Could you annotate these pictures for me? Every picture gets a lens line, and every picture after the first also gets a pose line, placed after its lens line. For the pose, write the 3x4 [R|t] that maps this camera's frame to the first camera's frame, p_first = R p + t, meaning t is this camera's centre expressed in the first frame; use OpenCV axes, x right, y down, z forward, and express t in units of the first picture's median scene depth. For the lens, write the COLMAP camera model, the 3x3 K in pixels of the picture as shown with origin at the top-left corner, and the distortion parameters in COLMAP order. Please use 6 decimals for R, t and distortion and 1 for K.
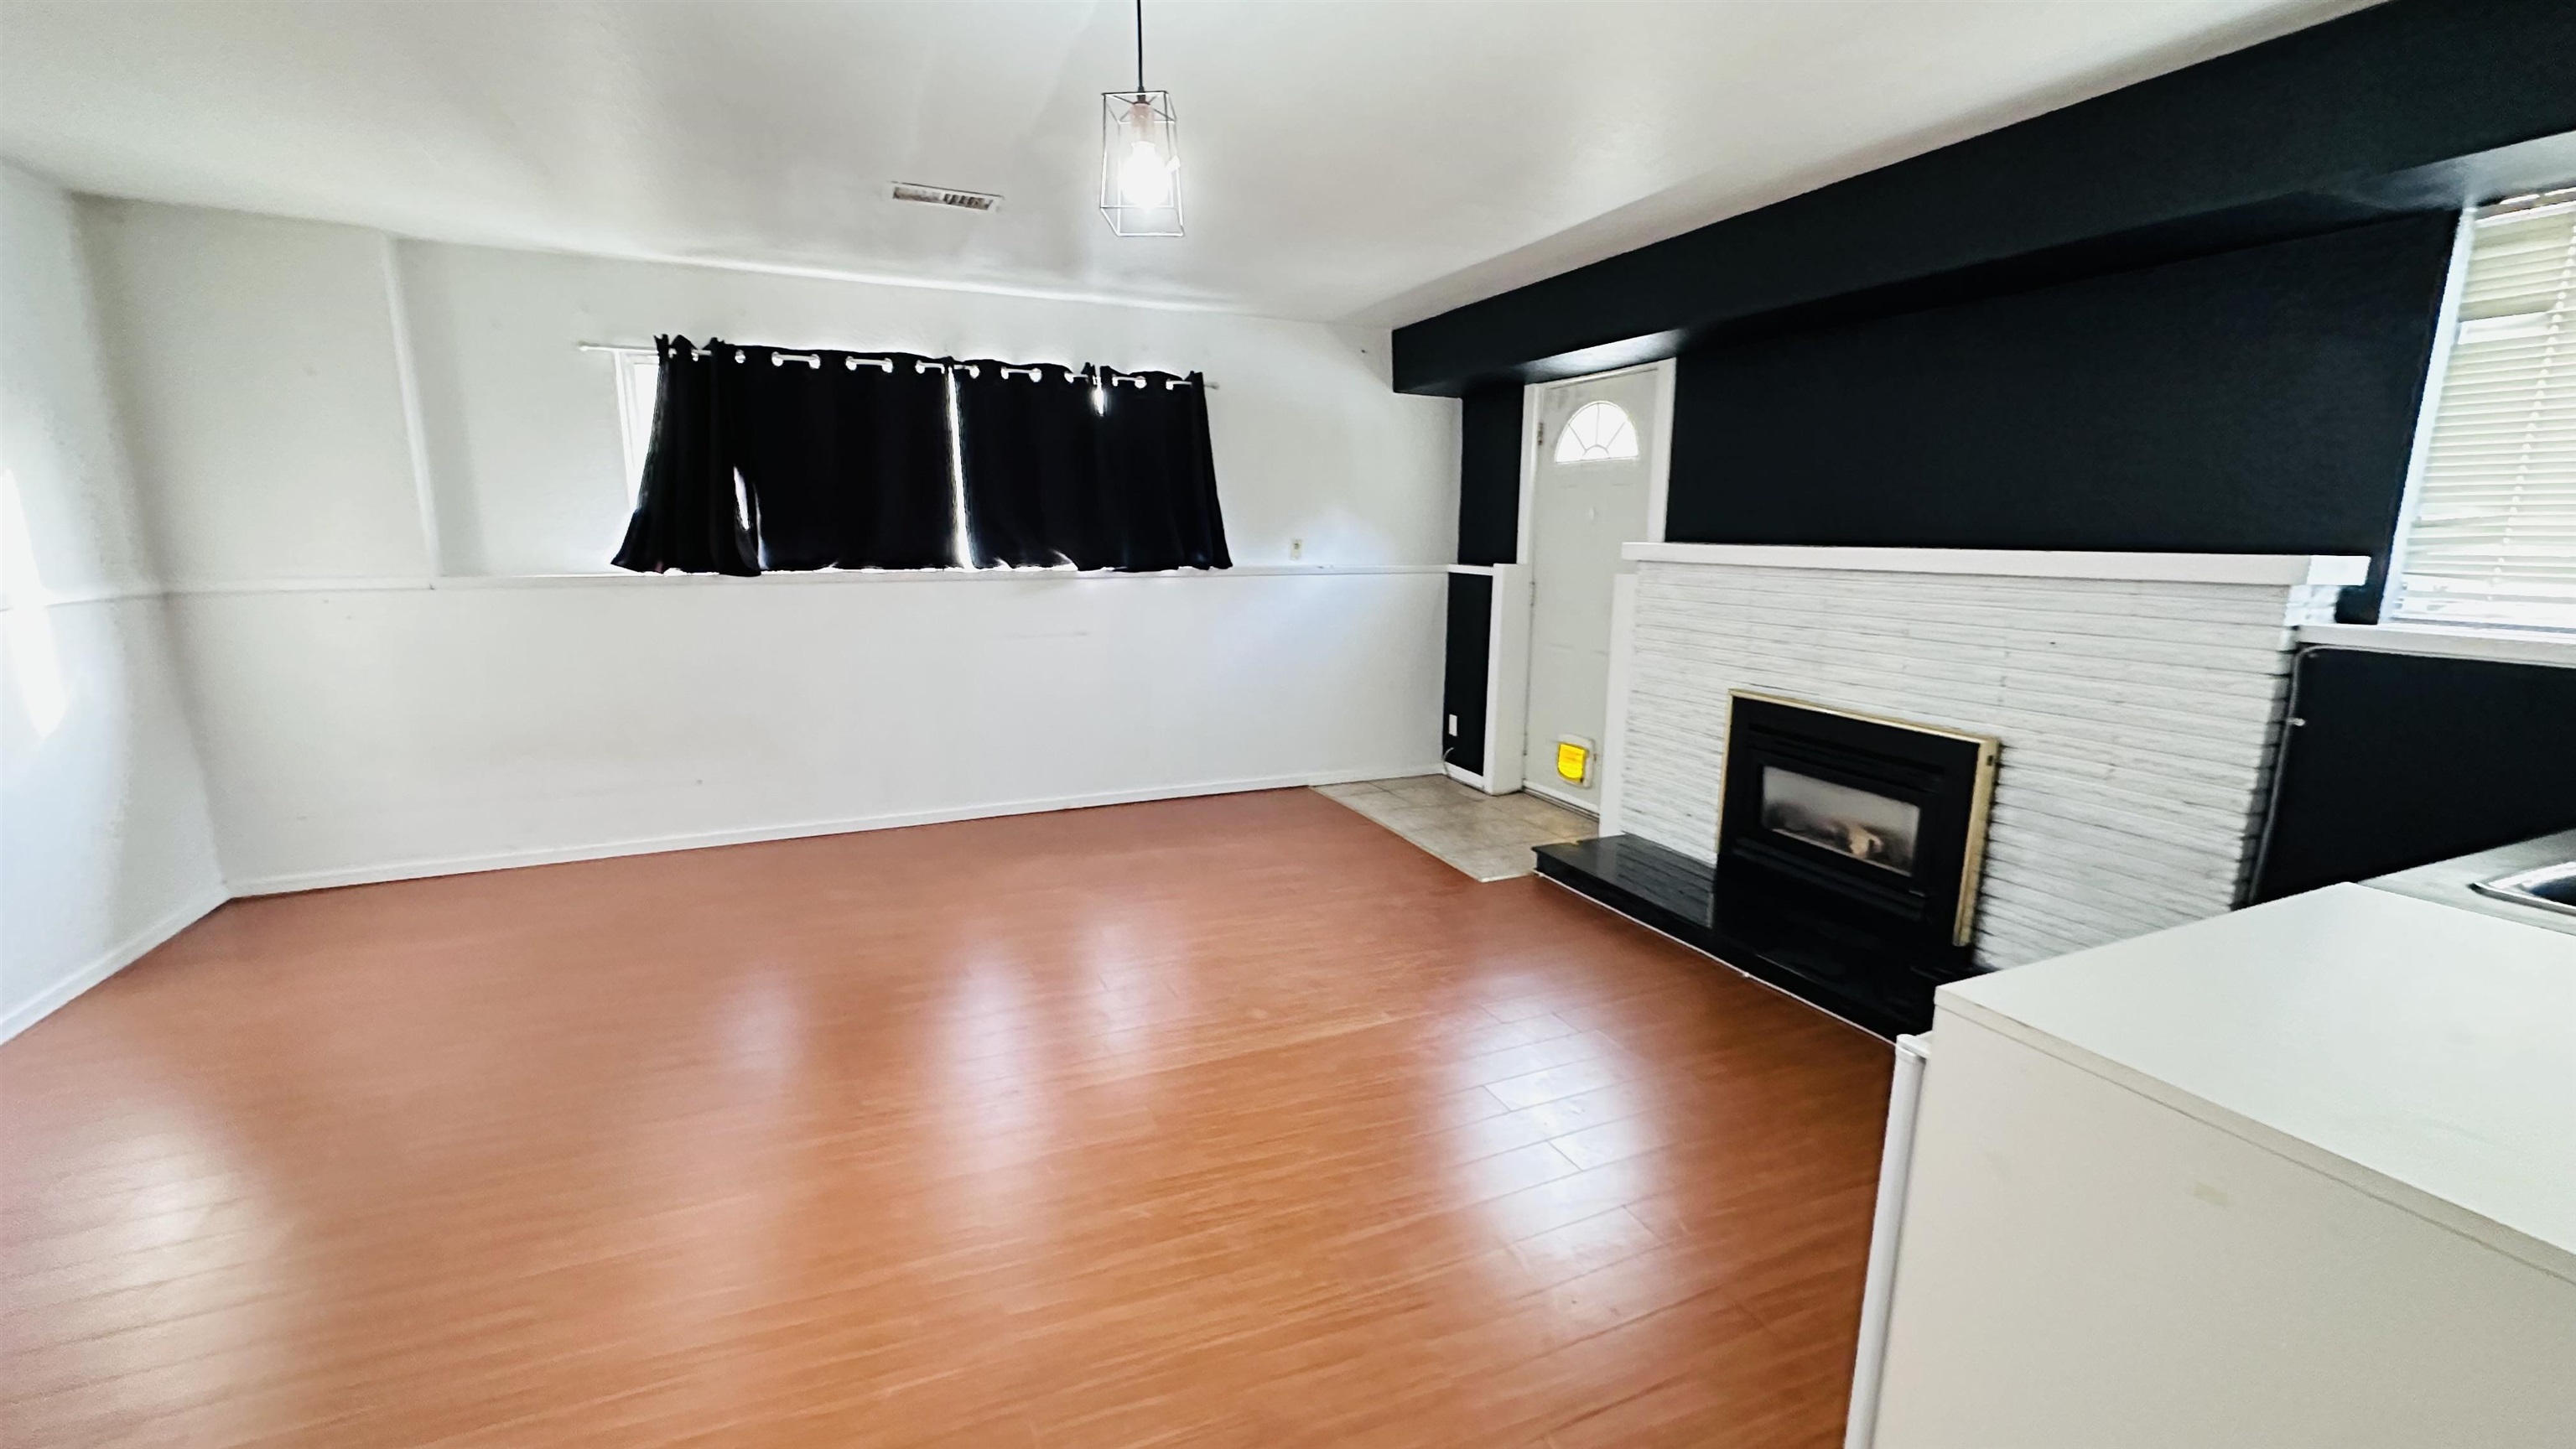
lens RADIAL K [[1018.6, 0, 1285.9], [0, 1018.6, 740.9], [0, 0, 1]] dist [-0.010562, -0.000118]
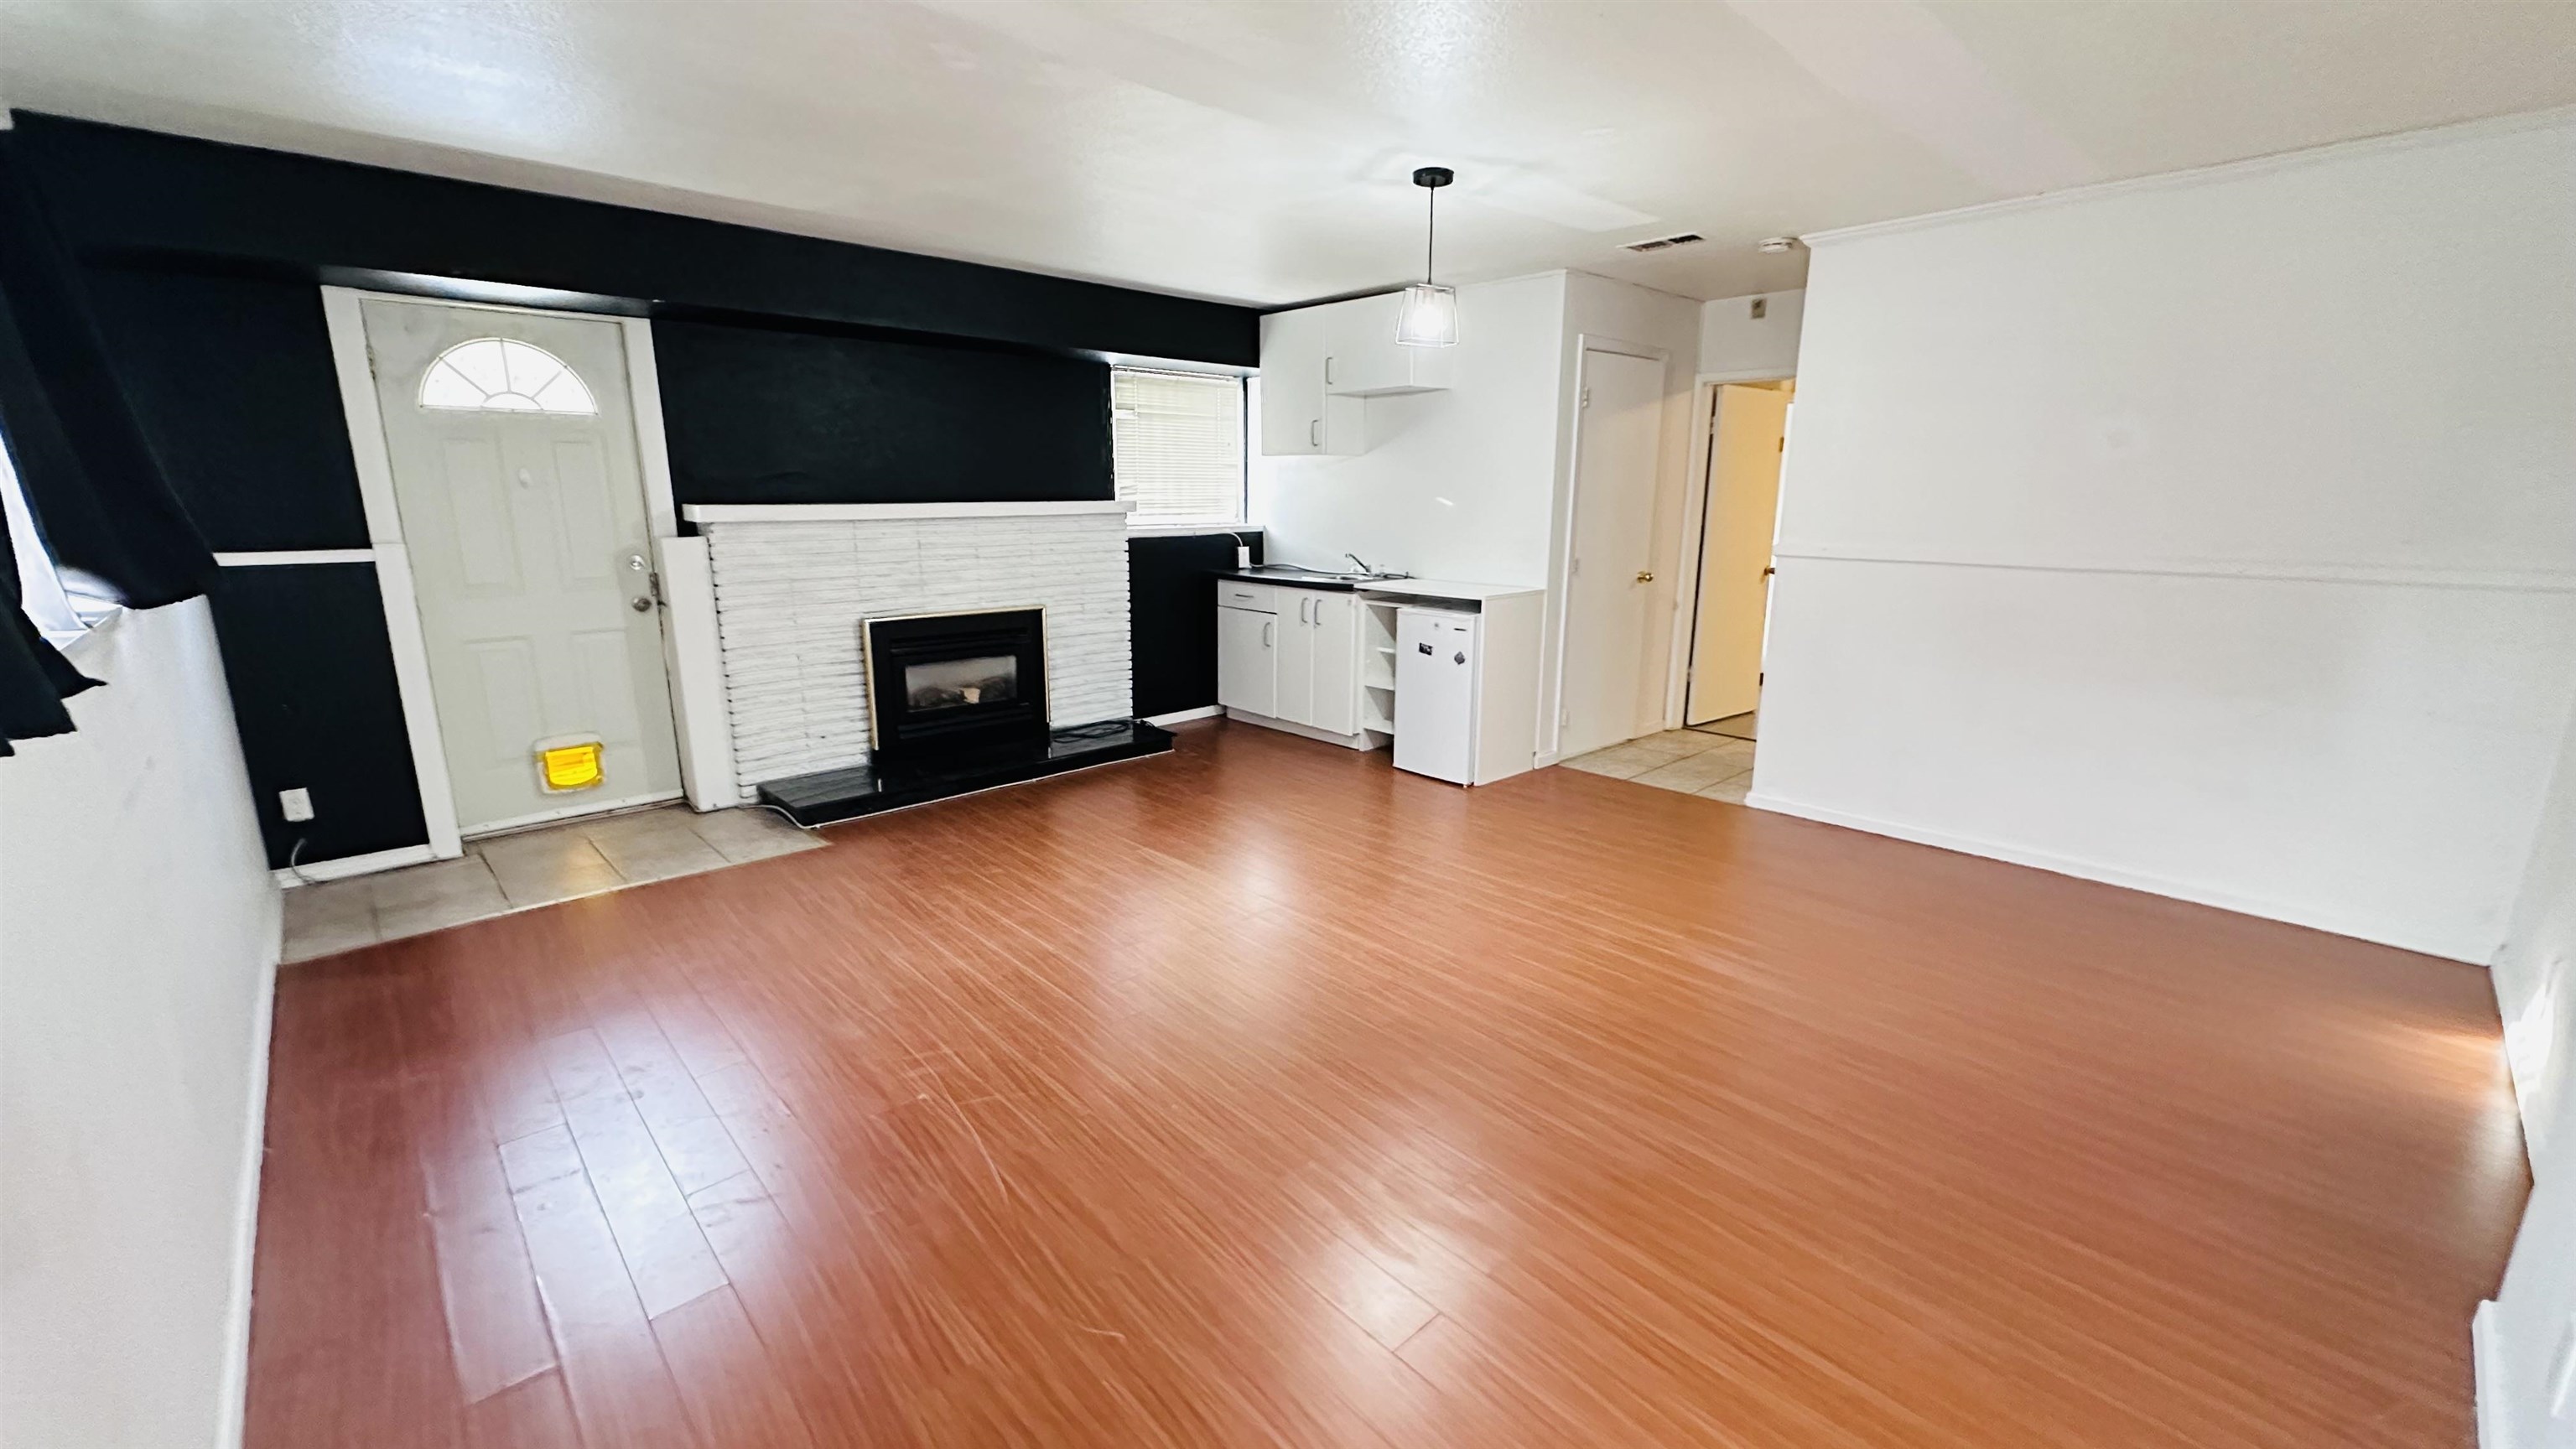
lens RADIAL K [[1018.6, 0, 1293.0], [0, 1018.6, 714.8], [0, 0, 1]] dist [-0.010562, -0.000118]
pose [[-0.337003, -0.209305, 0.917944, -0.921592], [0.188619, 0.940201, 0.283627, -0.195339], [-0.922416, 0.268725, -0.277372, 0.886701]]
